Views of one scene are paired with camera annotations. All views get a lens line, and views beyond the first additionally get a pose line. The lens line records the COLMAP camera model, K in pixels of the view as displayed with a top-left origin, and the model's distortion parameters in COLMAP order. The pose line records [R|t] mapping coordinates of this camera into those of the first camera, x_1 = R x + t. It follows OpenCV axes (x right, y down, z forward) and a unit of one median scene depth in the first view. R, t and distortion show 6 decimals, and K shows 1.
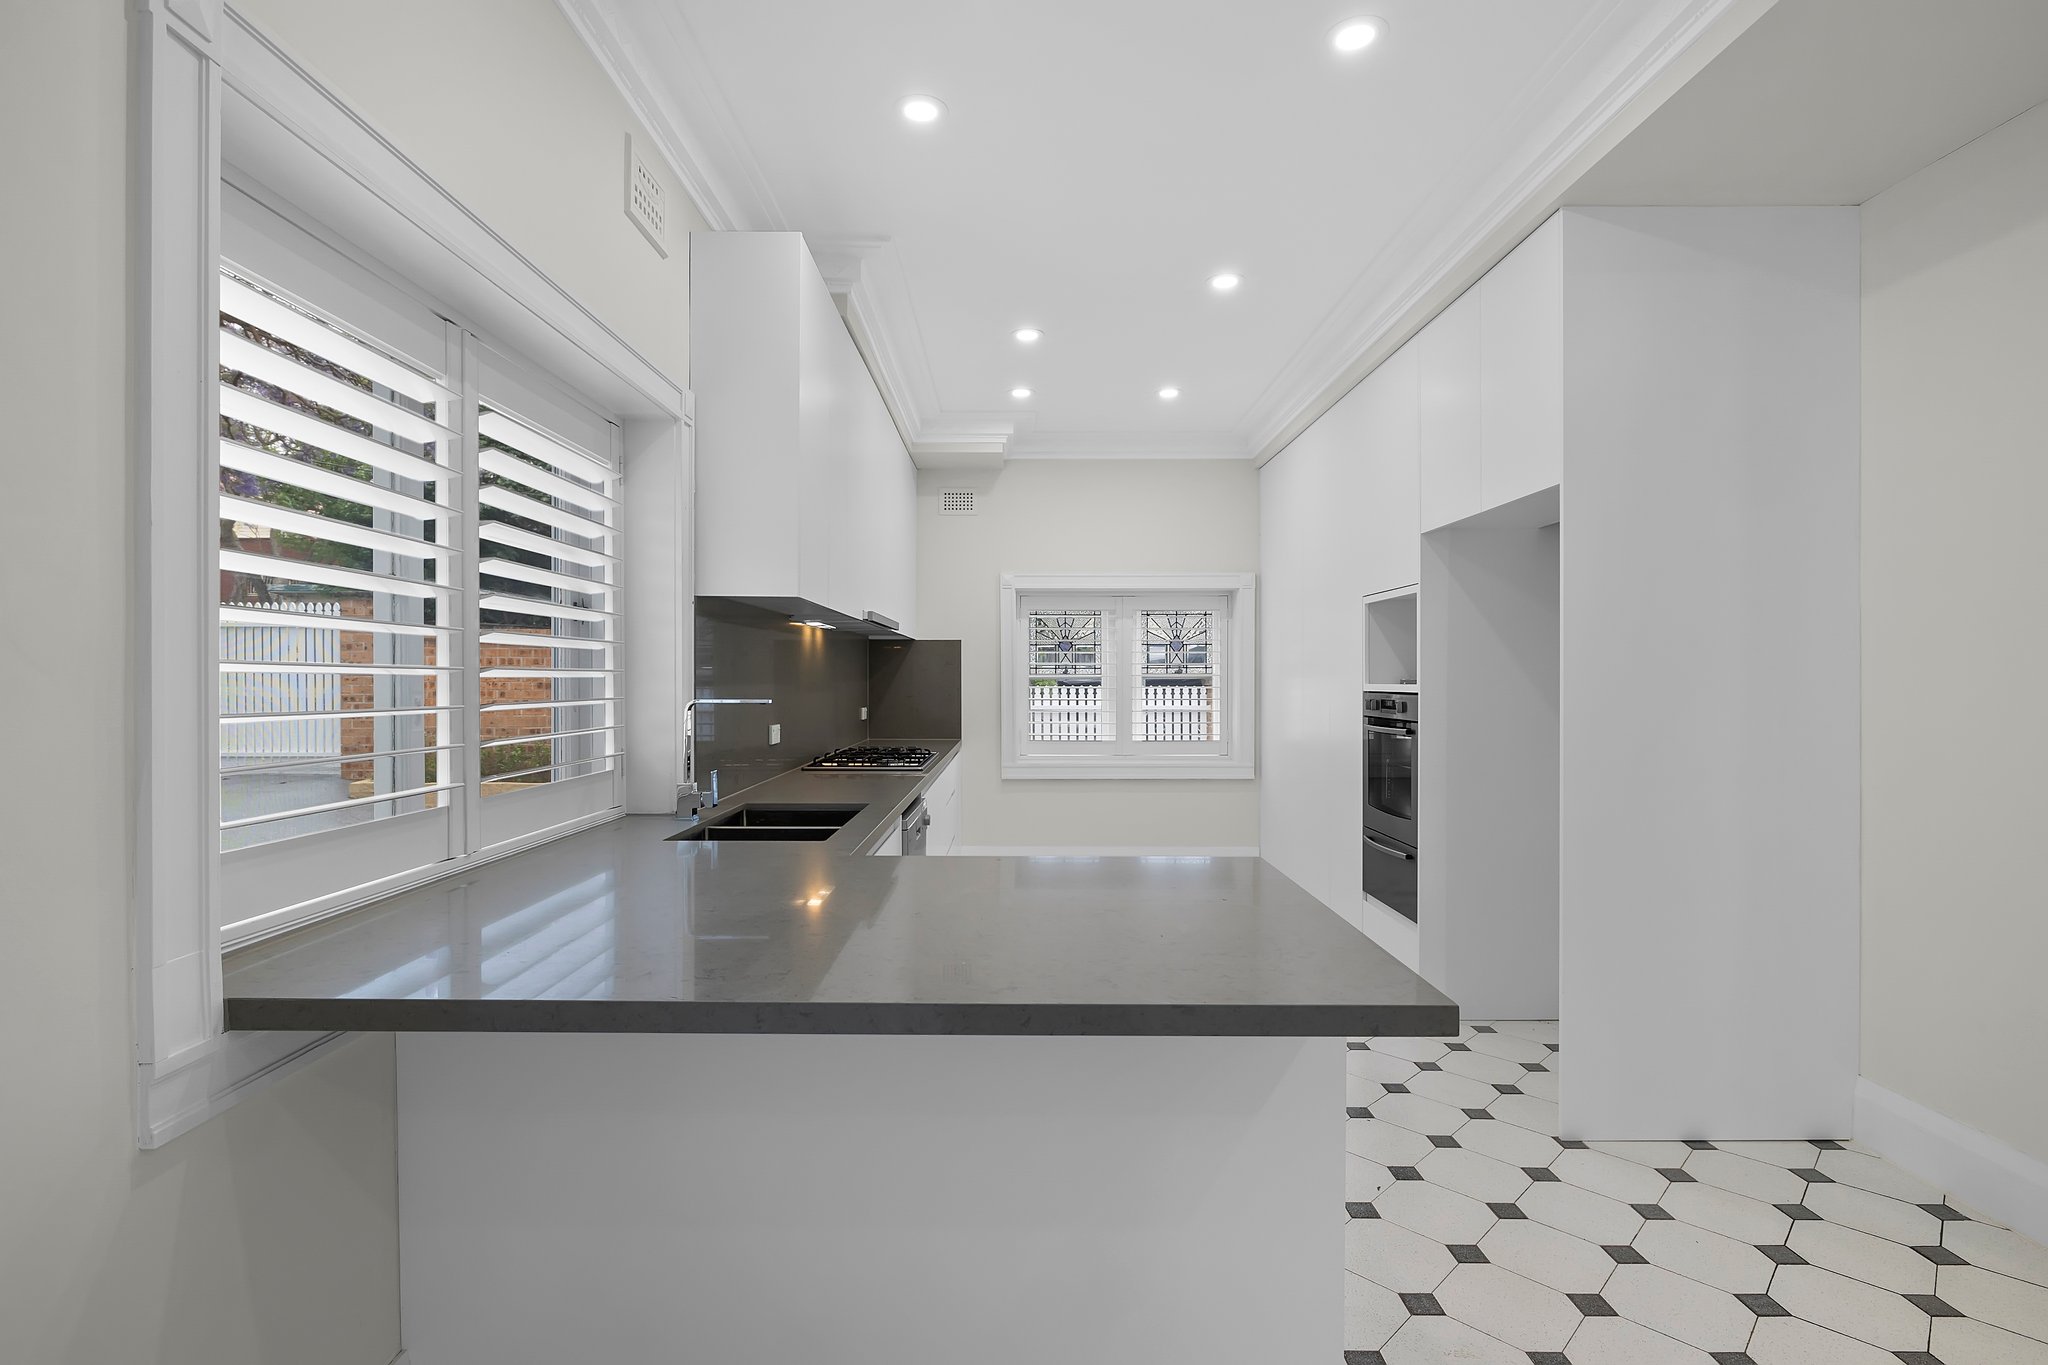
lens RADIAL K [[969.6, 0, 1024.0], [0, 969.6, 682.5], [0, 0, 1]] dist [0.001957, -0.000349]
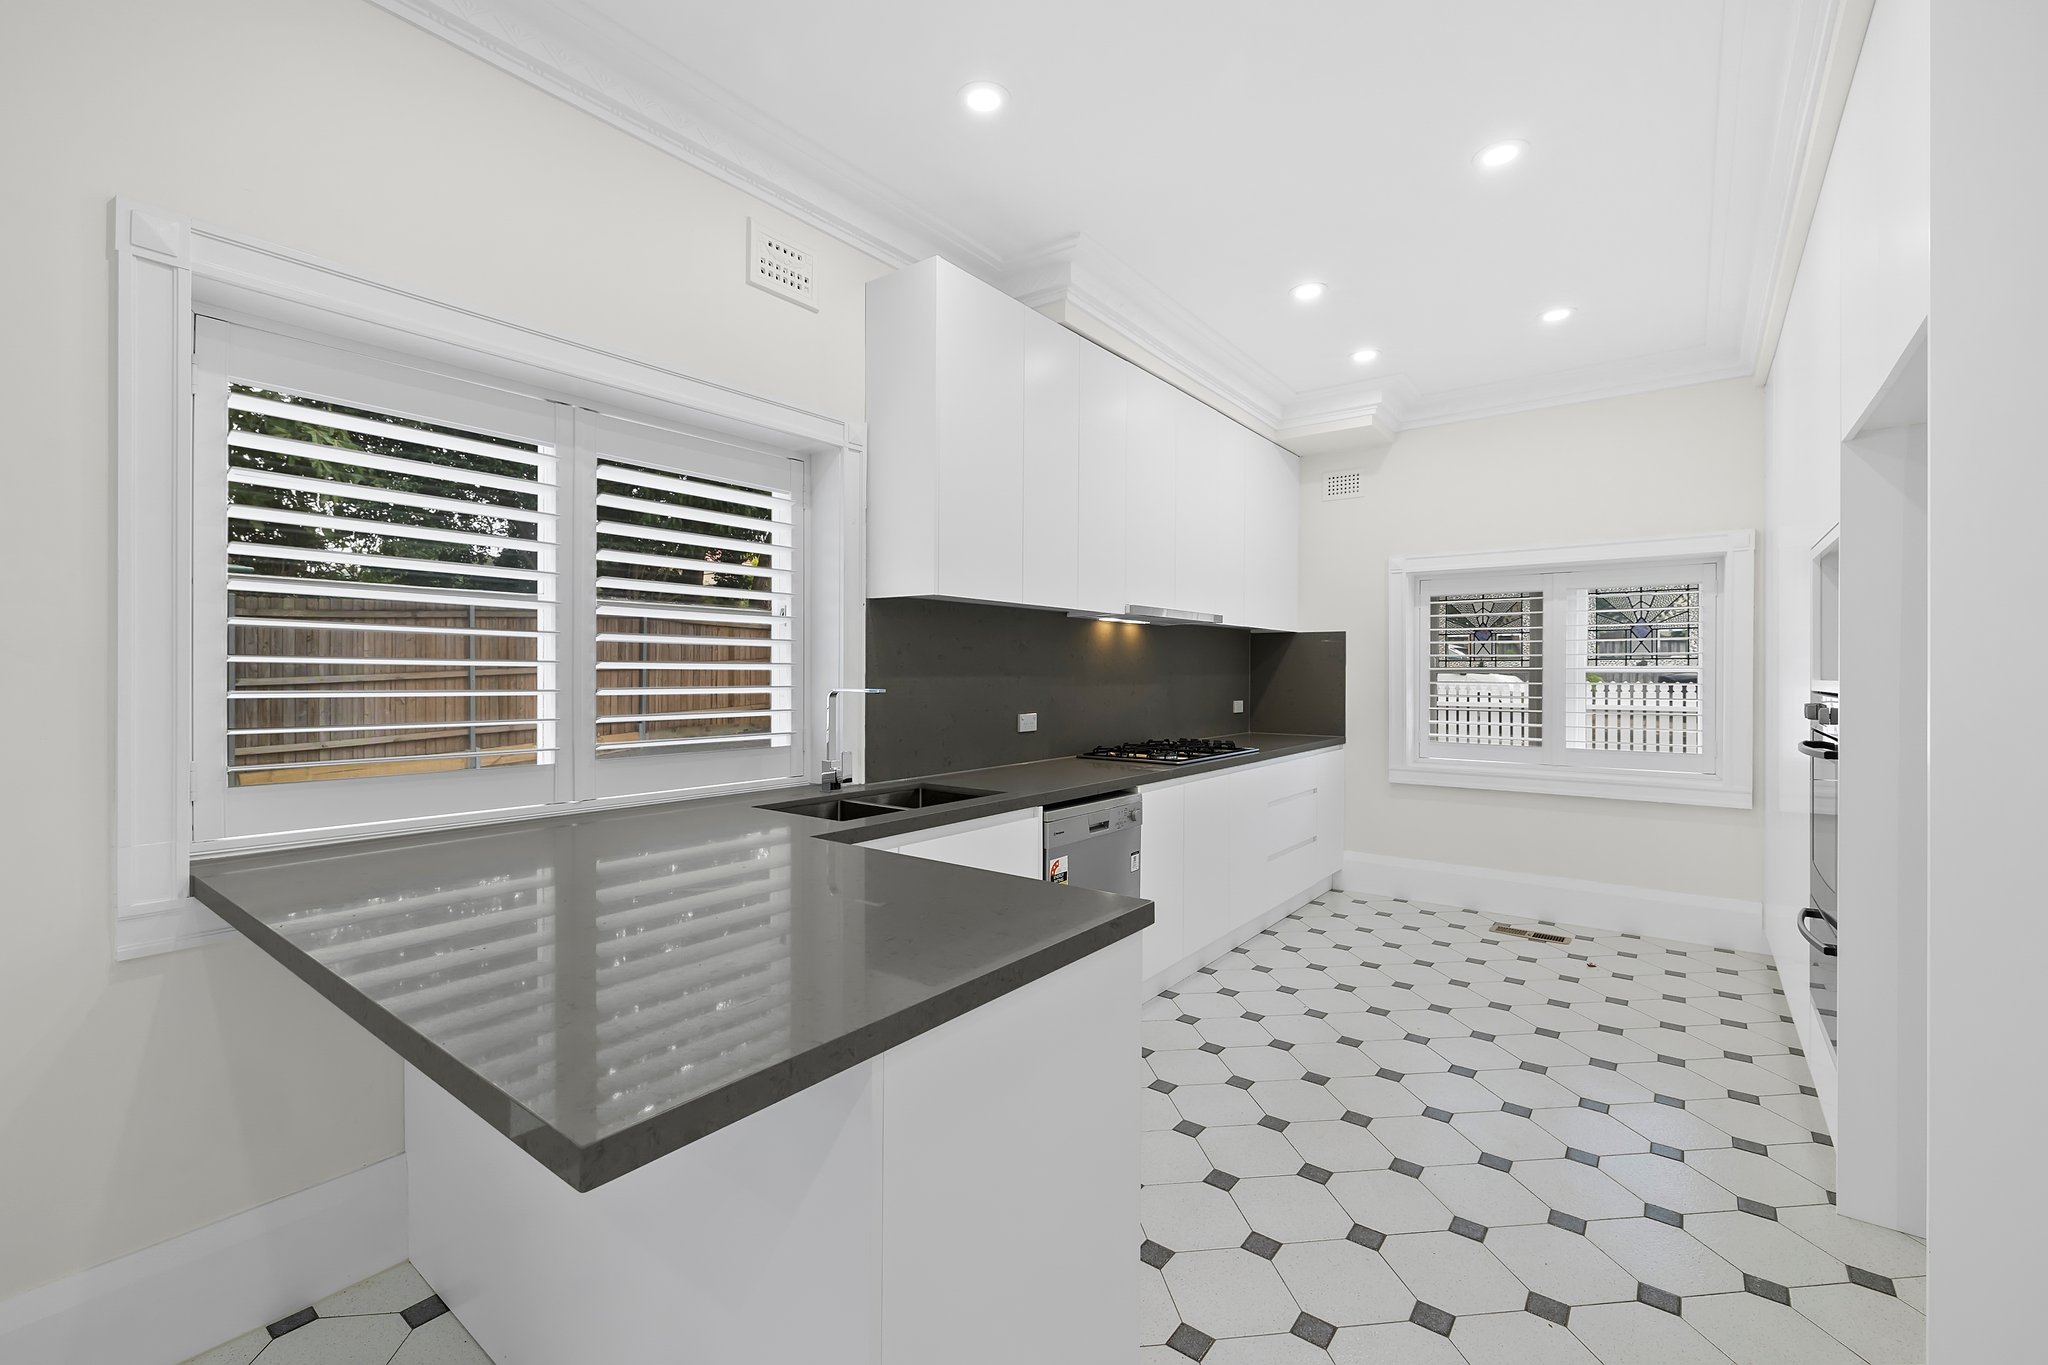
lens RADIAL K [[874.2, 0, 1024.0], [0, 874.2, 682.5], [0, 0, 1]] dist [0.001464, 0.000619]
pose [[0.792800, 0.007969, -0.609430, 0.223541], [-0.004109, 0.999962, 0.007730, 0.000647], [0.609468, -0.003624, 0.792802, 0.146325]]
